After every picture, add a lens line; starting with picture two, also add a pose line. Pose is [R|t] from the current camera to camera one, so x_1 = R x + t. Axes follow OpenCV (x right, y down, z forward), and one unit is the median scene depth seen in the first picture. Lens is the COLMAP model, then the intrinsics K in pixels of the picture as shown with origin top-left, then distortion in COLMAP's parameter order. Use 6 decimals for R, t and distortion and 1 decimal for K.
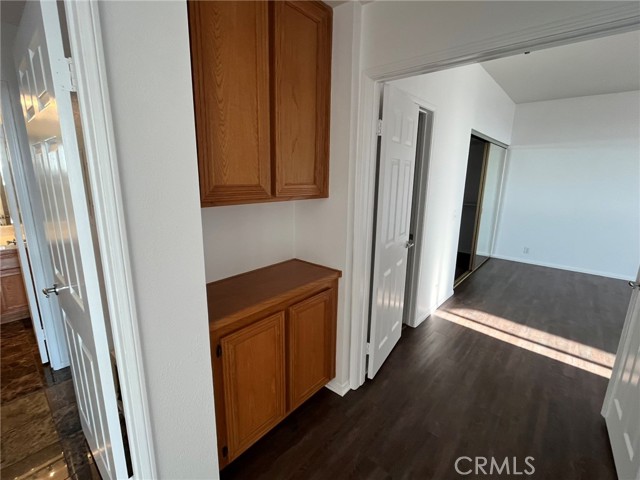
lens RADIAL K [[294.4, 0, 321.3], [0, 294.4, 236.1], [0, 0, 1]] dist [-0.005991, 0.000296]
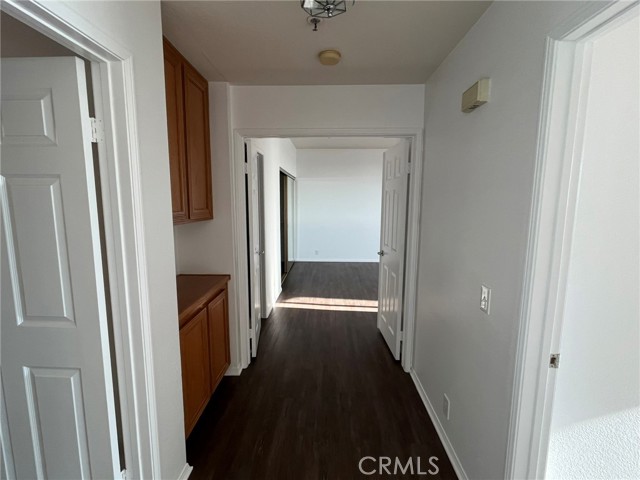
lens RADIAL K [[294.4, 0, 317.9], [0, 294.4, 239.0], [0, 0, 1]] dist [-0.005991, 0.000296]
pose [[0.775773, -0.096334, 0.623615, -0.311709], [0.140762, 0.989794, -0.022206, 0.033954], [-0.615111, 0.105008, 0.781416, -0.196605]]
